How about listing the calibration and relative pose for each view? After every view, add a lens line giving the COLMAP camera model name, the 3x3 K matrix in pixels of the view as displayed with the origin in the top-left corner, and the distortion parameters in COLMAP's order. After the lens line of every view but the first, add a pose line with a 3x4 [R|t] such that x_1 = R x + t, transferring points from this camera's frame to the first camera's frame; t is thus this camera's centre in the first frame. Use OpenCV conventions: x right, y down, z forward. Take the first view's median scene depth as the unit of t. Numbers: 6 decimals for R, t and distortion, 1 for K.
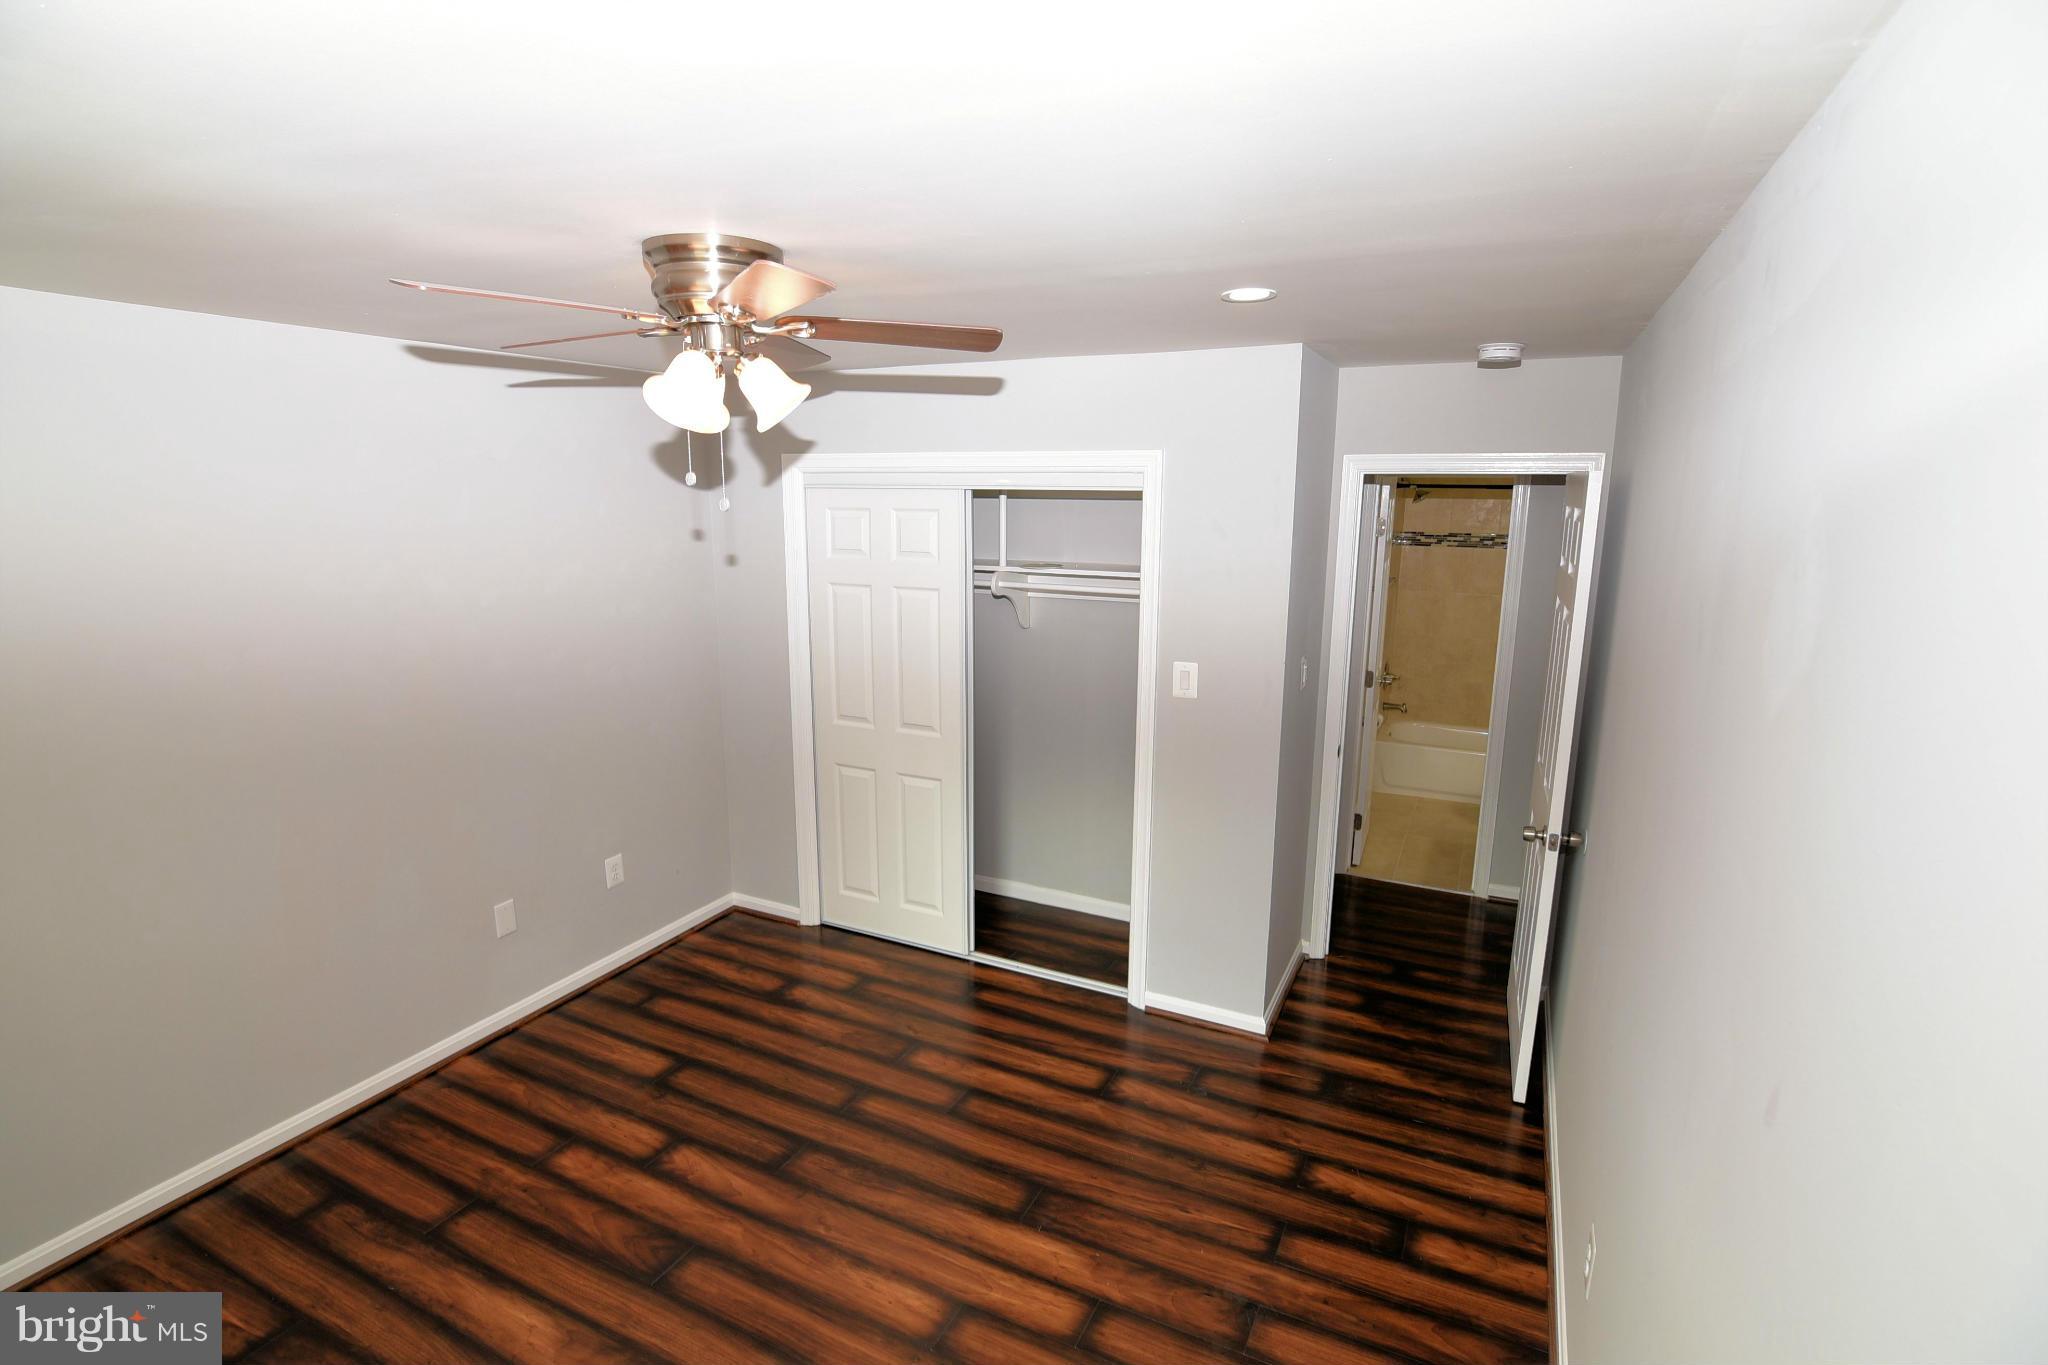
lens RADIAL K [[996.8, 0, 1015.1], [0, 996.8, 686.0], [0, 0, 1]] dist [-0.029934, 0.010026]
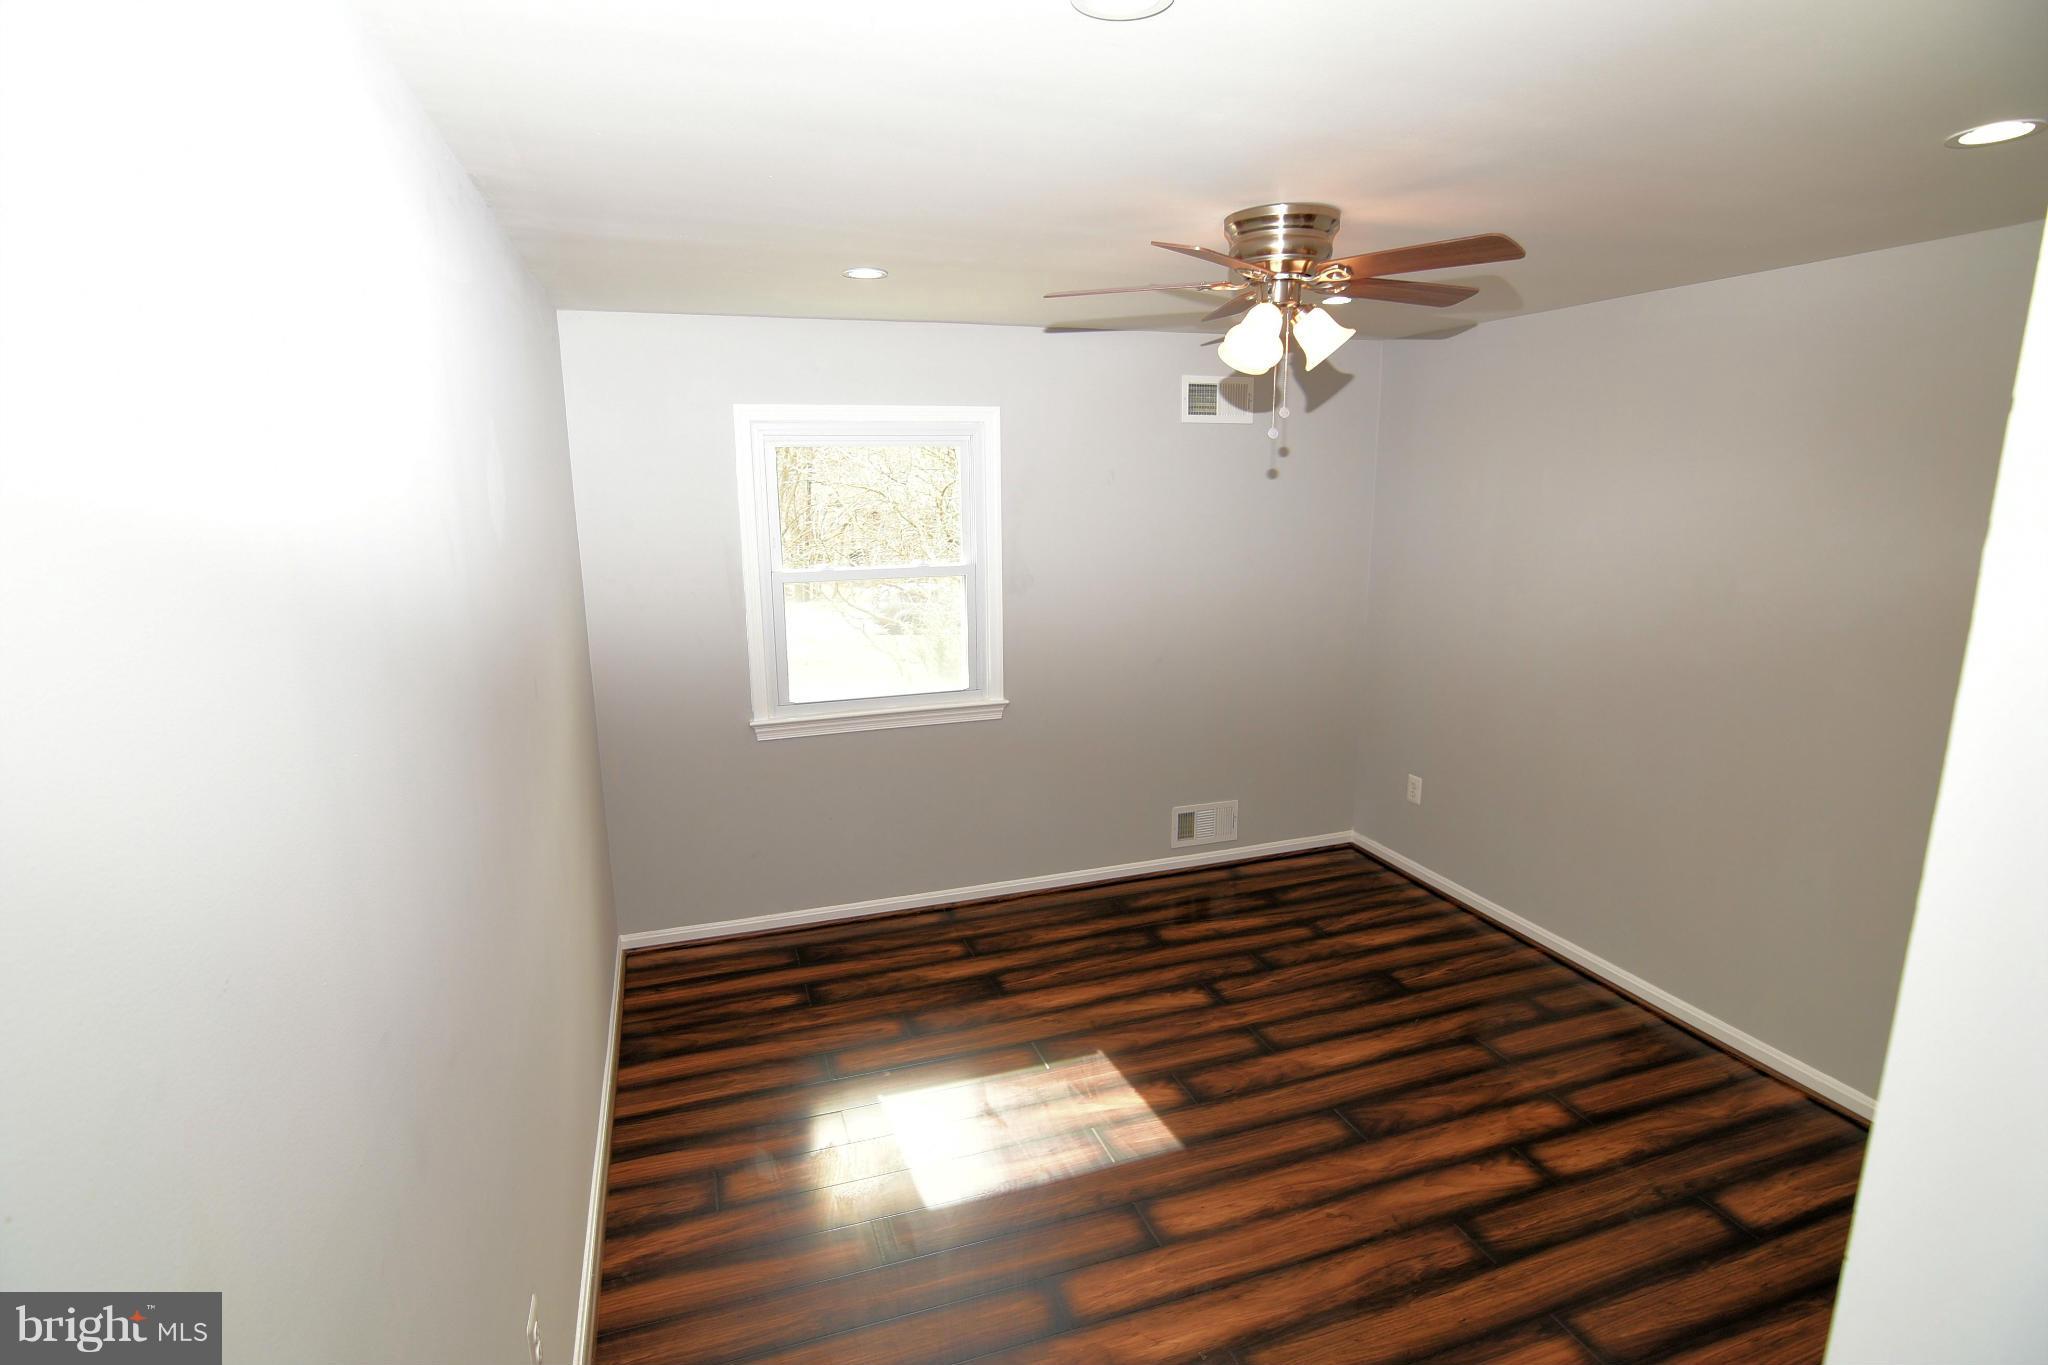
lens RADIAL K [[1008.8, 0, 1014.0], [0, 1008.8, 684.7], [0, 0, 1]] dist [-0.026211, 0.011012]
pose [[-0.702692, 0.147280, -0.696084, 0.611261], [-0.138133, 0.931486, 0.336532, -0.197010], [0.697957, 0.332630, -0.634203, 1.236356]]
